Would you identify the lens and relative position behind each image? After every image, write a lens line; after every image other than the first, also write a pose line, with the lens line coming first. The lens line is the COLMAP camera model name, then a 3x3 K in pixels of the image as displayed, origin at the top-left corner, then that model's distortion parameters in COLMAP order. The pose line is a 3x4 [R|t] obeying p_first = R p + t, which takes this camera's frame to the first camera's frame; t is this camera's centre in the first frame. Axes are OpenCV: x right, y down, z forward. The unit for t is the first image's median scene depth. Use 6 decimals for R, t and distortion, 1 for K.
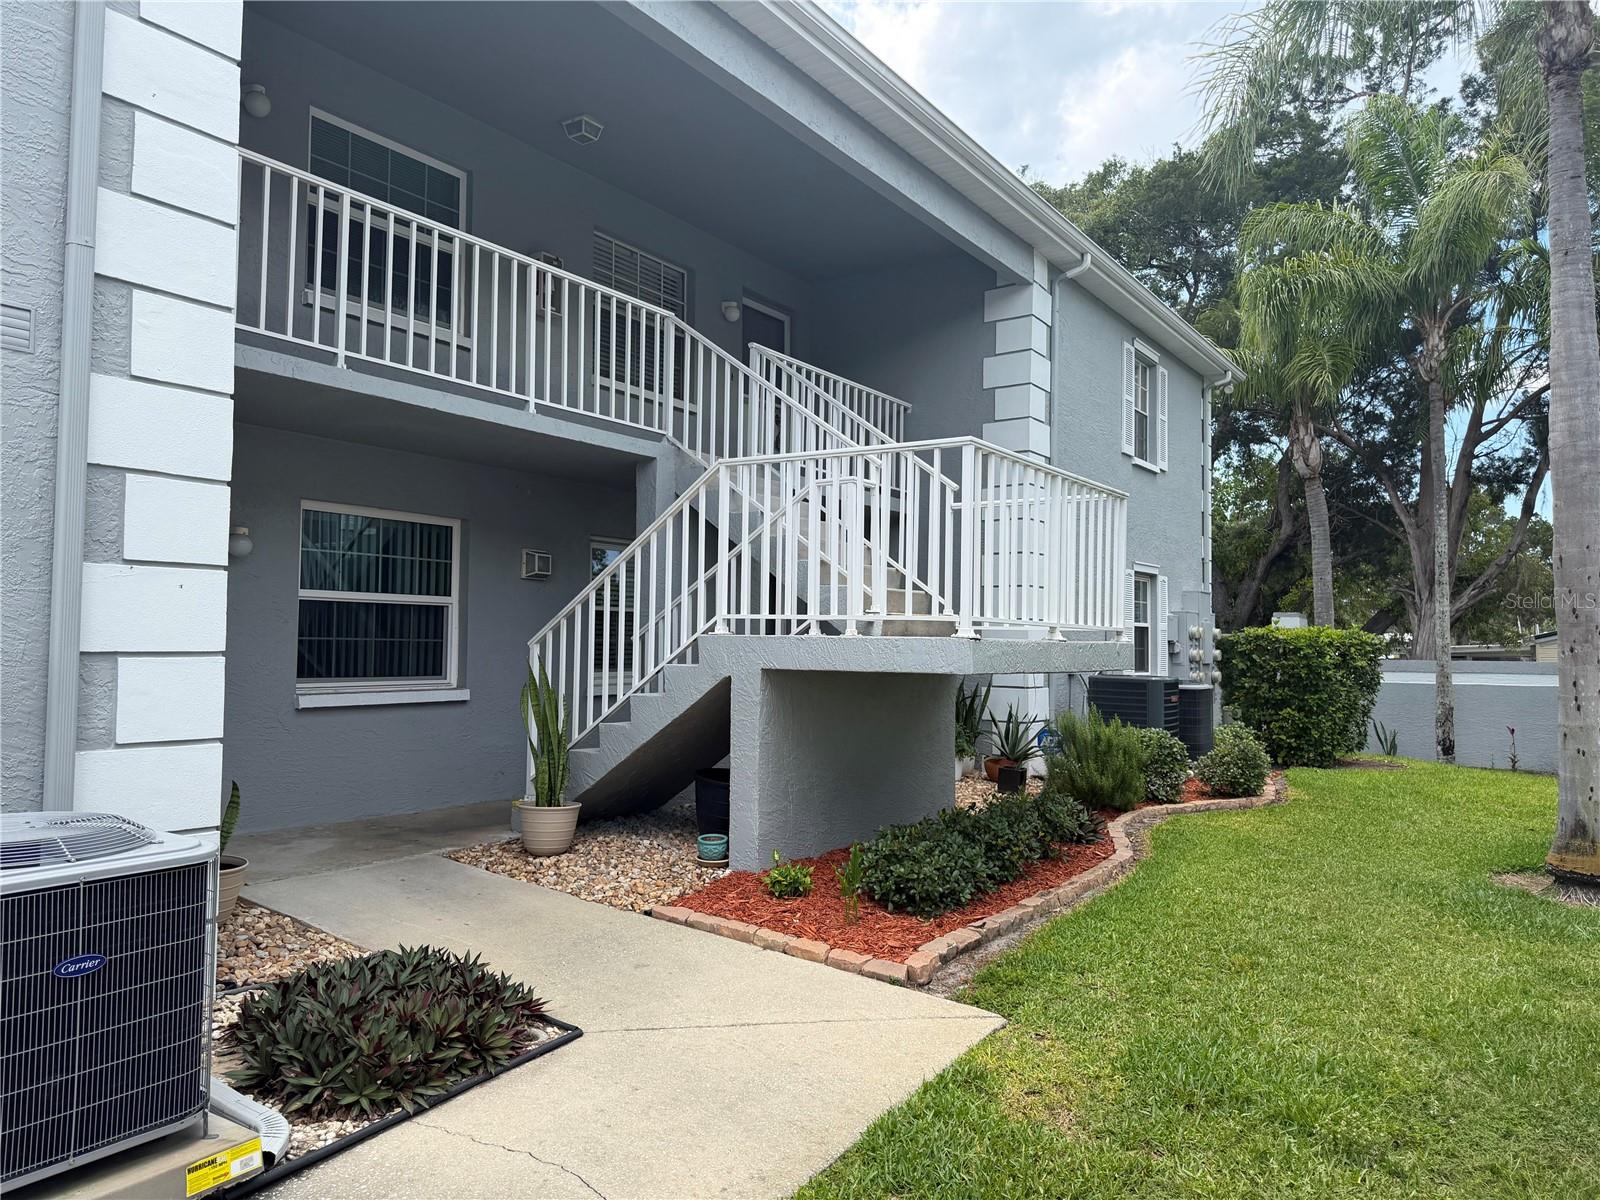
lens RADIAL K [[1124.4, 0, 807.8], [0, 1124.4, 597.4], [0, 0, 1]] dist [0.054241, -0.054877]
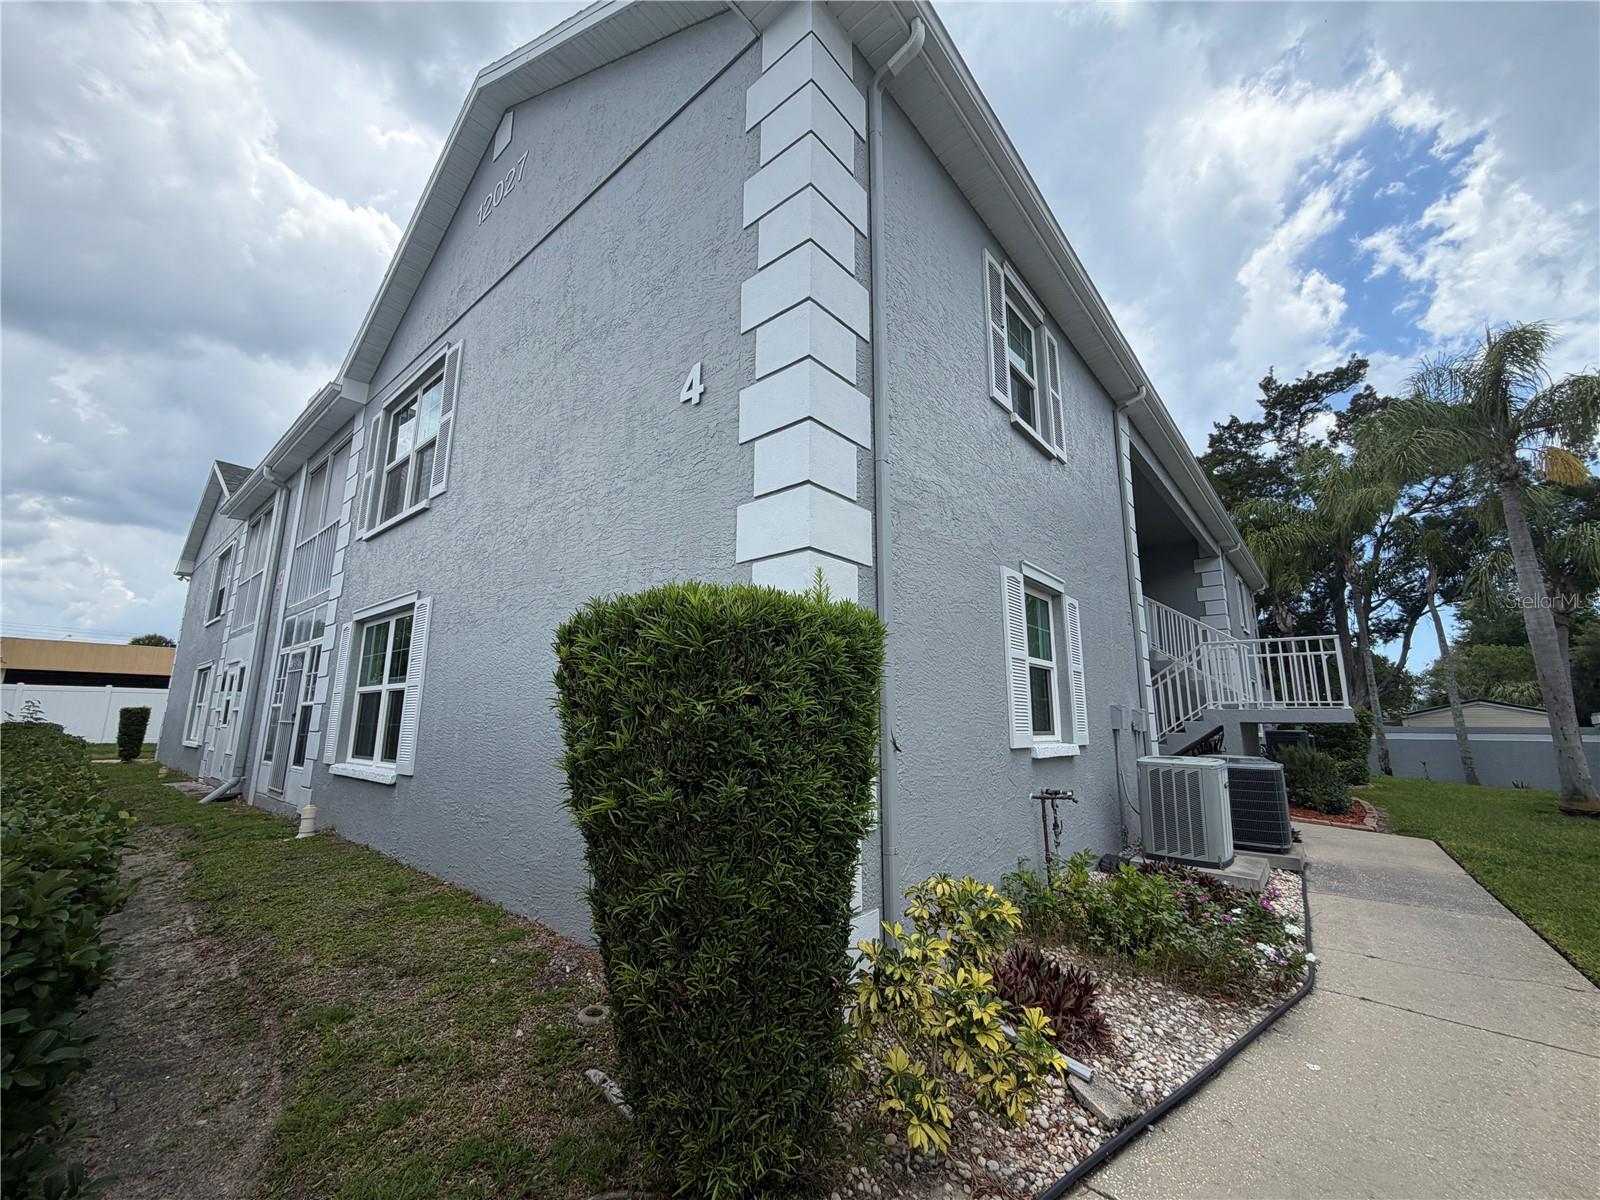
lens RADIAL K [[637.5, 0, 807.9], [0, 637.5, 600.7], [0, 0, 1]] dist [0.003965, 0.000744]
pose [[0.993938, -0.027730, -0.106384, -0.768691], [0.011354, 0.988383, -0.151557, -0.002543], [0.109351, 0.149430, 0.982707, -0.550823]]
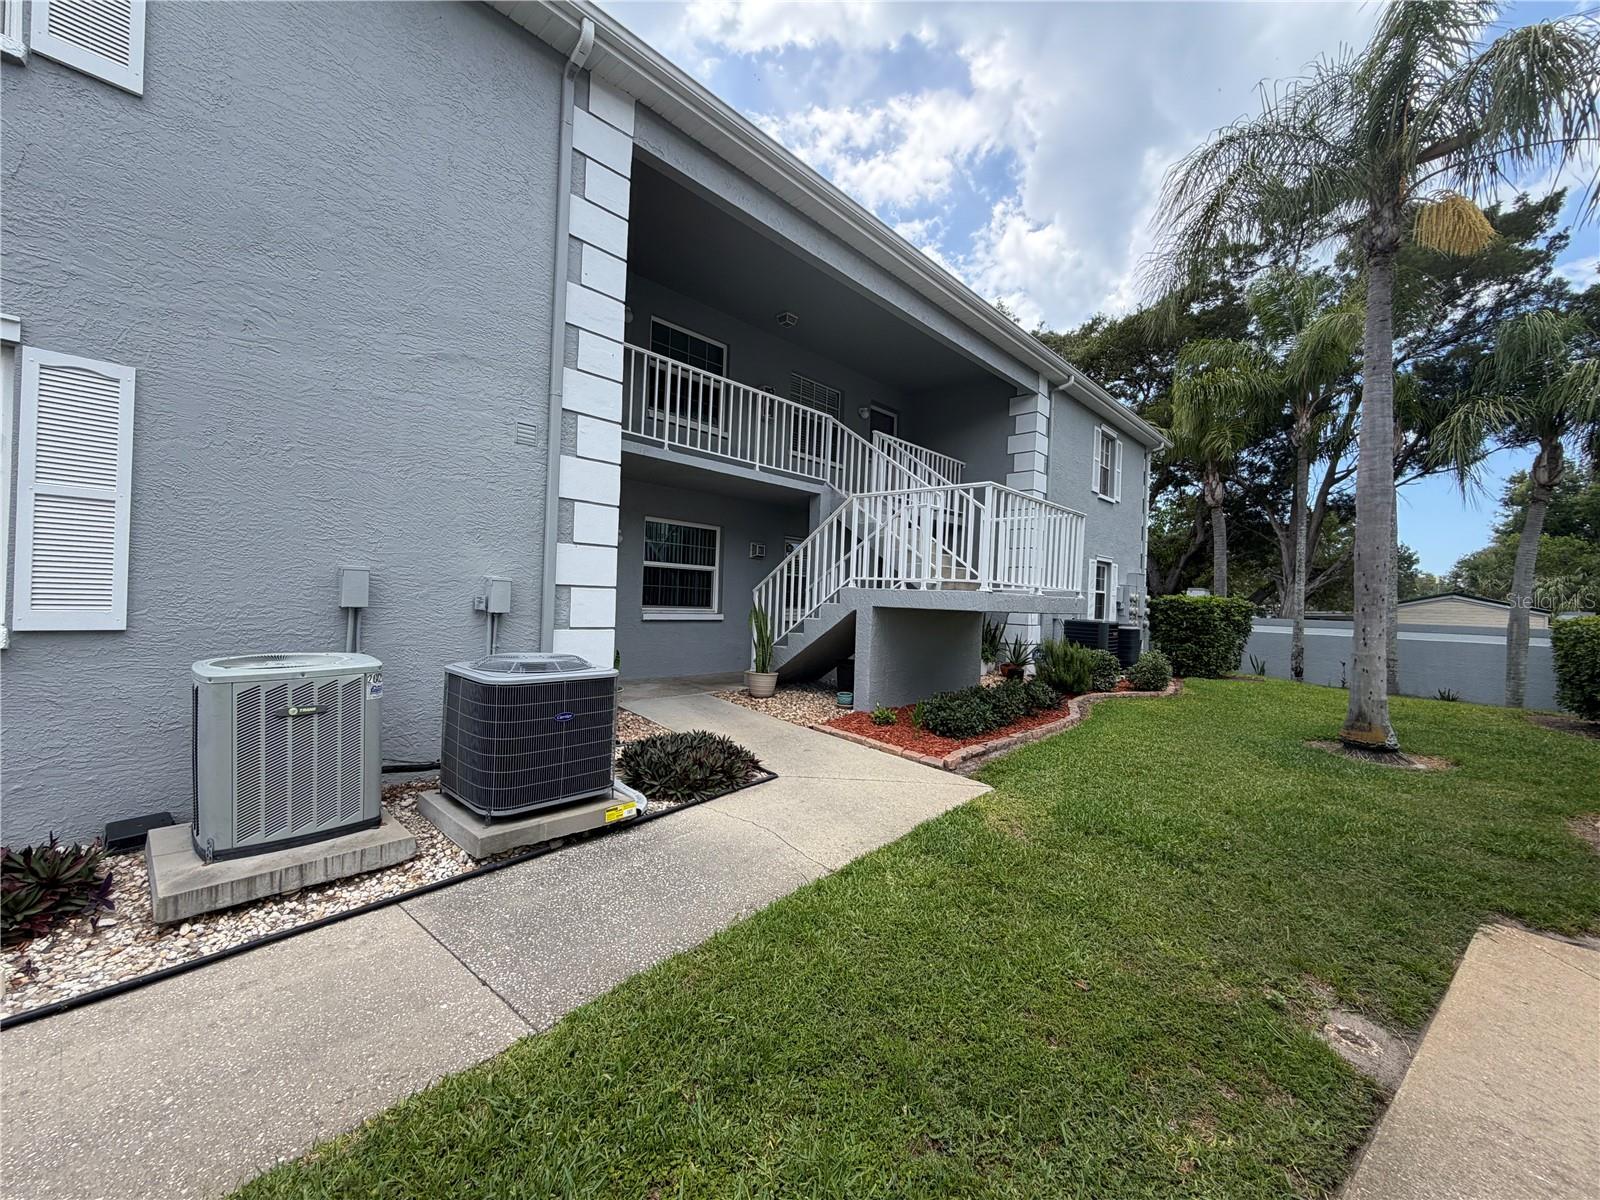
lens RADIAL K [[637.5, 0, 796.6], [0, 637.5, 601.2], [0, 0, 1]] dist [0.003965, 0.000744]
pose [[0.984893, 0.027463, -0.170970, 0.013625], [-0.020239, 0.998833, 0.043854, 0.009758], [0.171975, -0.039731, 0.984300, -0.068654]]
